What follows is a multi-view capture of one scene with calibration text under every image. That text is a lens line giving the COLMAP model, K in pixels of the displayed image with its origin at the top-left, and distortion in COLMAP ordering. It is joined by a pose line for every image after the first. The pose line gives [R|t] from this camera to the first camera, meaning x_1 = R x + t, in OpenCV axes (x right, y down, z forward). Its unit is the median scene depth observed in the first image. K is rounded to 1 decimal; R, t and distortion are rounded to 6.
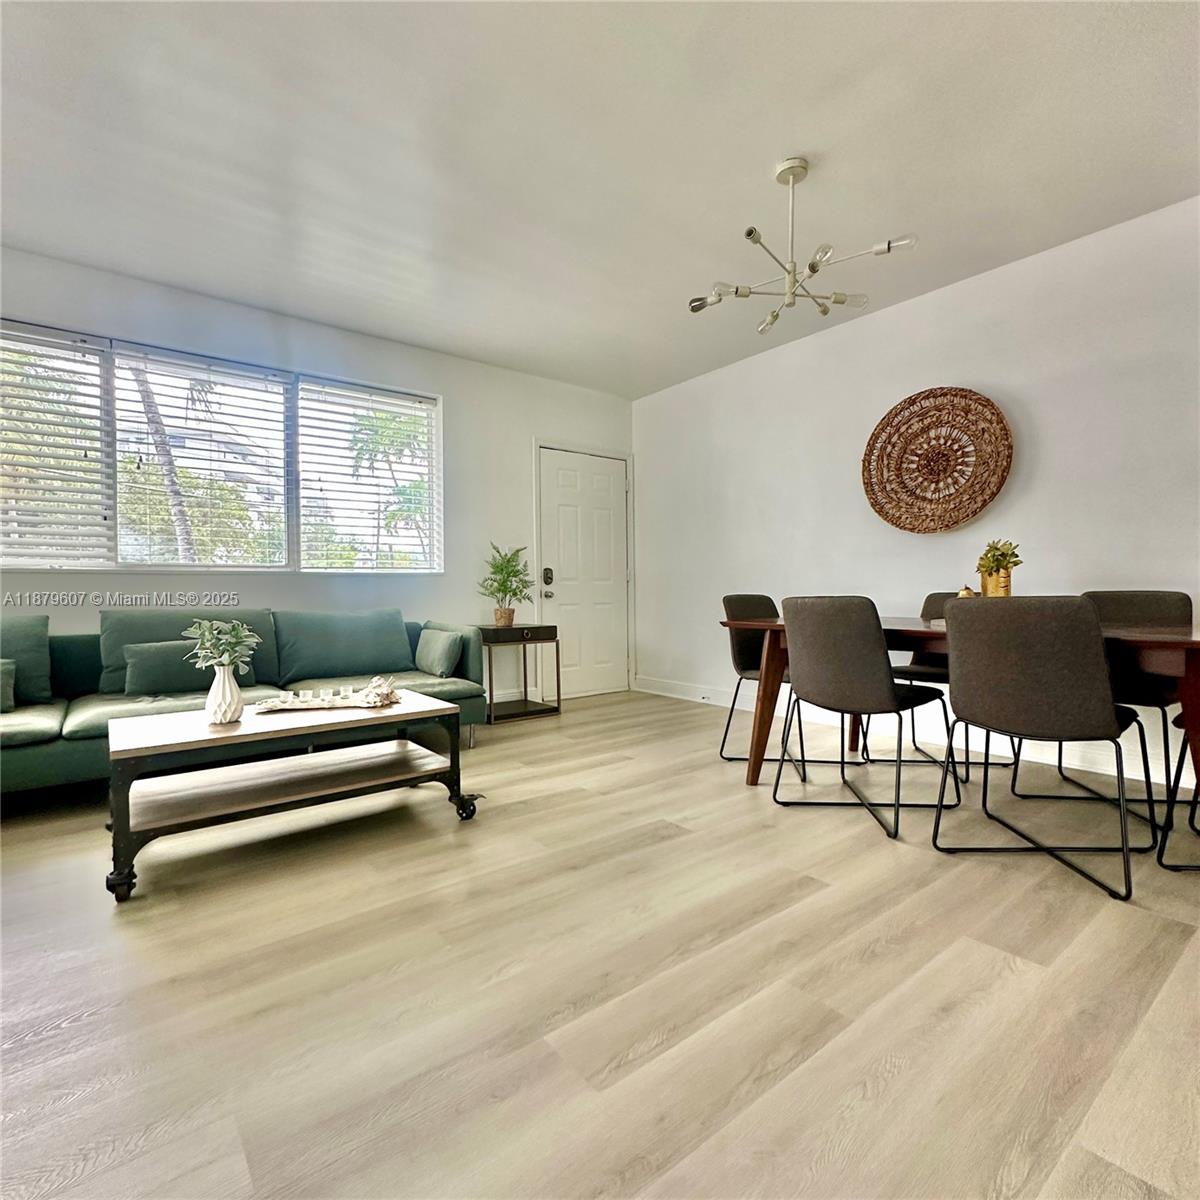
lens RADIAL K [[636.8, 0, 598.1], [0, 636.8, 599.8], [0, 0, 1]] dist [-0.005235, 0.000943]
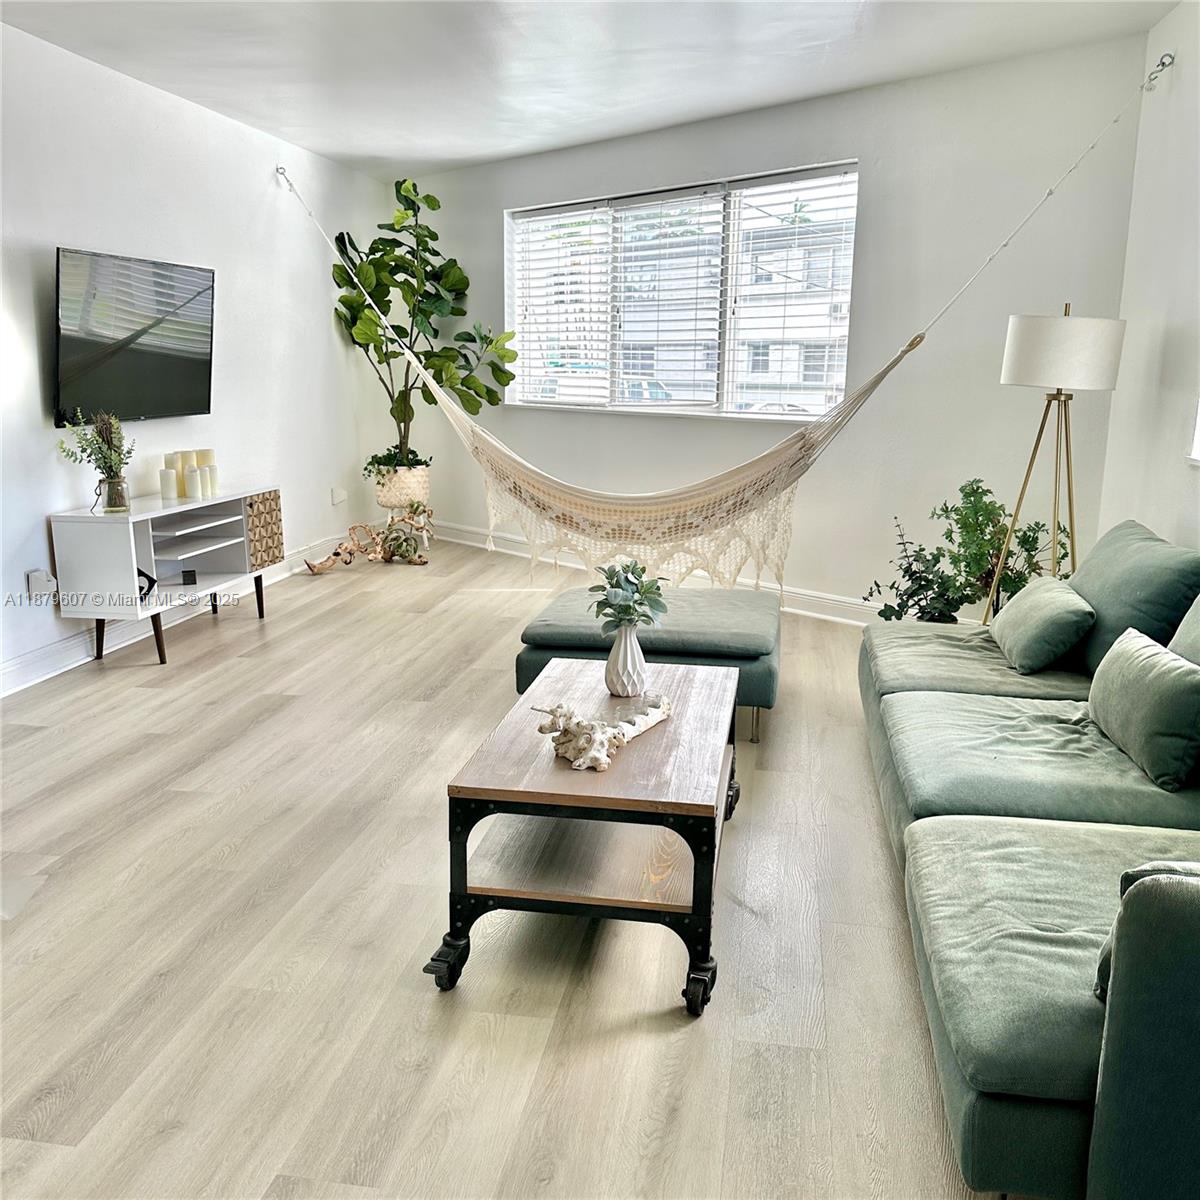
lens RADIAL K [[1108.0, 0, 599.5], [0, 1108.0, 608.8], [0, 0, 1]] dist [0.194958, -0.417166]
pose [[-0.739721, 0.146629, -0.656744, 0.221177], [-0.012574, 0.972788, 0.231354, -0.155414], [0.672796, 0.179395, -0.717748, 1.317673]]
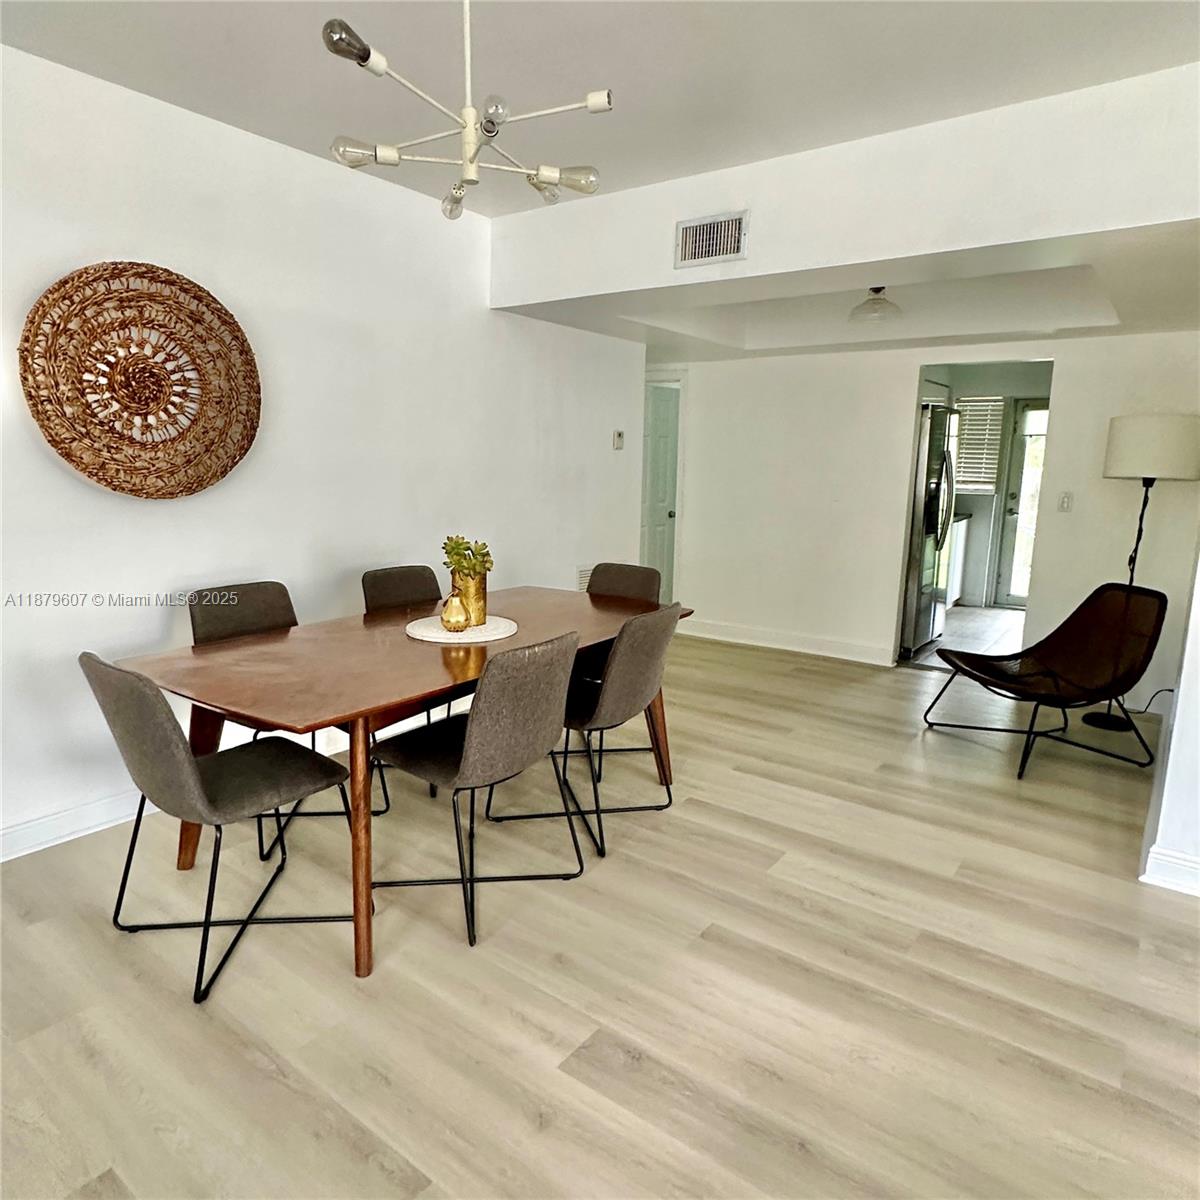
lens RADIAL K [[790.7, 0, 595.6], [0, 790.7, 598.0], [0, 0, 1]] dist [-0.001833, 0.000860]
pose [[-0.247920, -0.167229, 0.954238, -0.405607], [-0.003620, 0.985142, 0.171705, -0.159600], [-0.968774, 0.039114, -0.244841, 0.854047]]
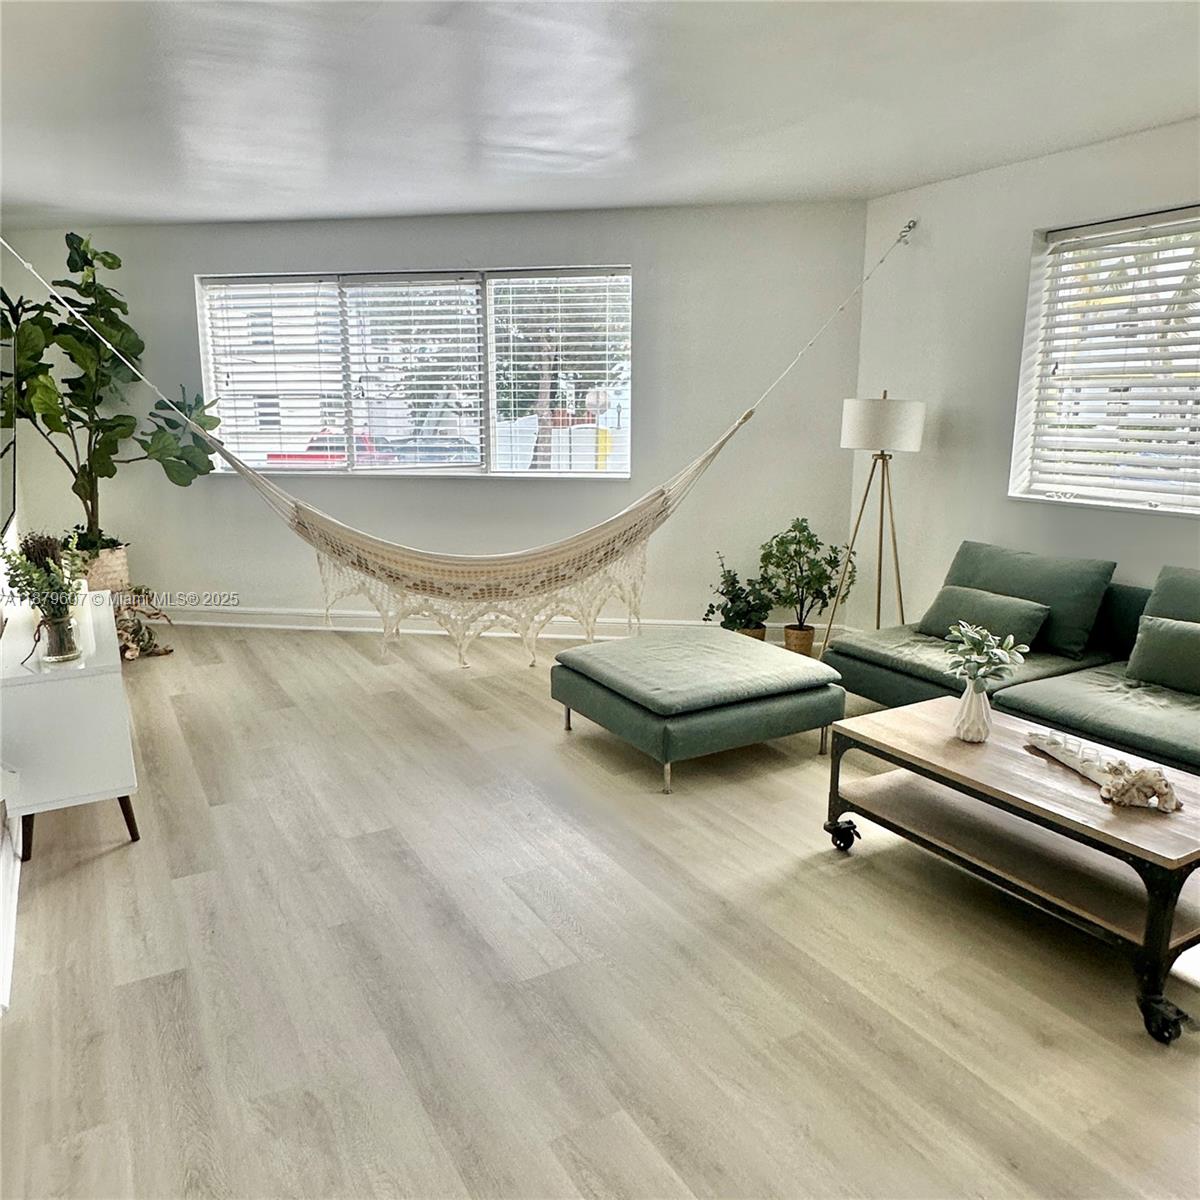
lens RADIAL K [[906.0, 0, 589.0], [0, 906.0, 599.6], [0, 0, 1]] dist [-0.005902, 0.000968]
pose [[-0.148604, 0.211997, -0.965906, 0.464340], [-0.012319, 0.976278, 0.216169, -0.182856], [0.988820, 0.044023, -0.142467, 0.431838]]
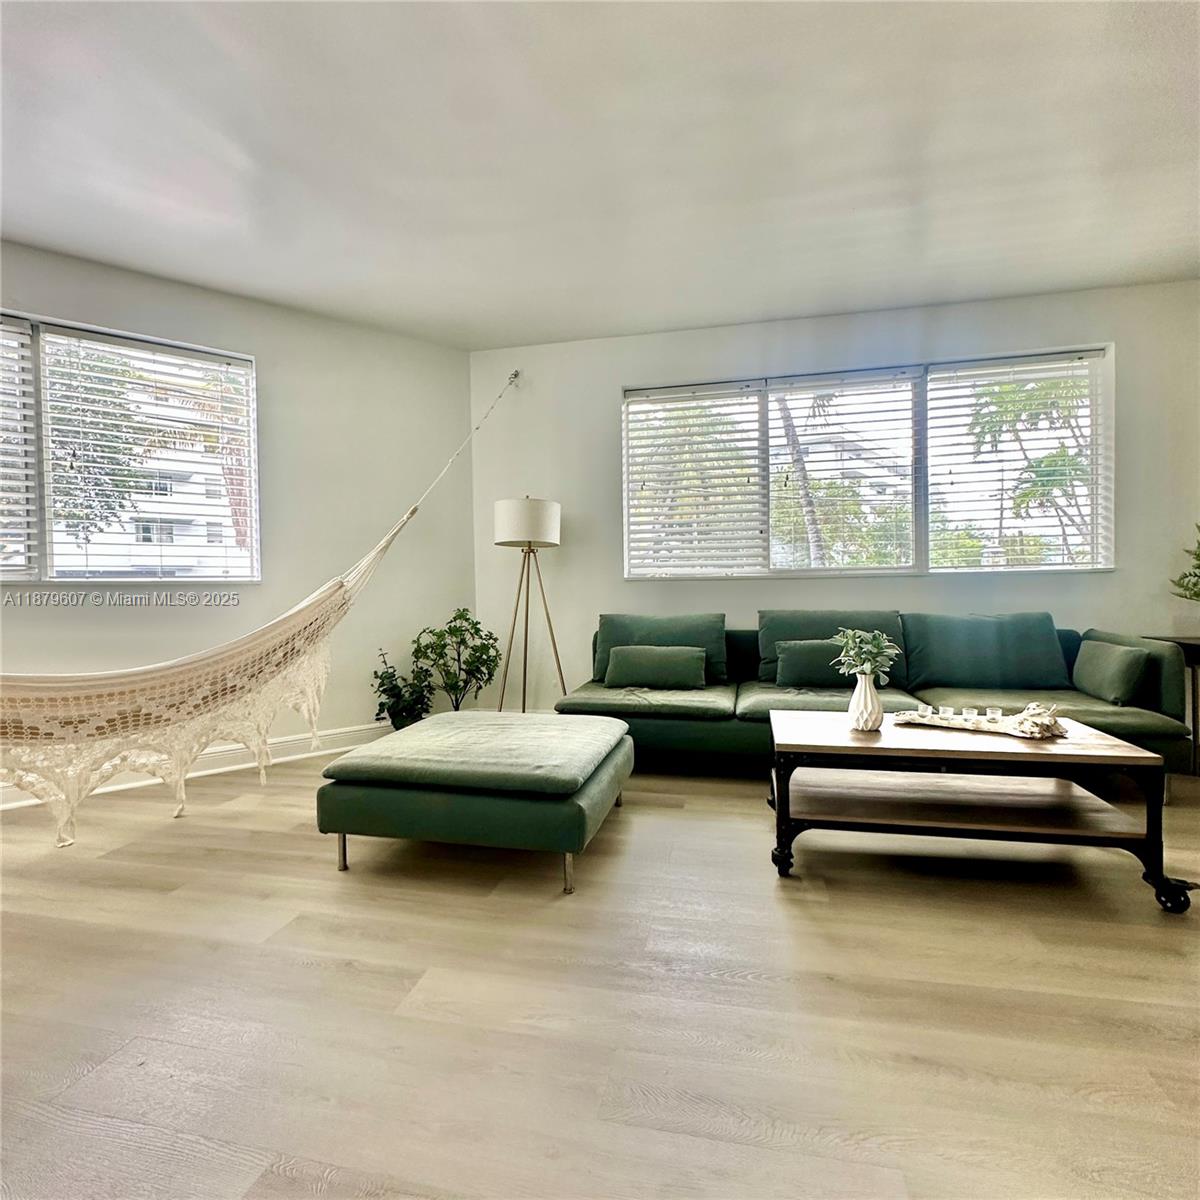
lens RADIAL K [[636.8, 0, 598.1], [0, 636.8, 599.8], [0, 0, 1]] dist [-0.005235, 0.000943]
pose [[0.627036, 0.012779, -0.778885, -0.042848], [-0.000298, 0.999869, 0.016165, -0.022010], [0.778990, -0.009904, 0.626958, 0.016803]]
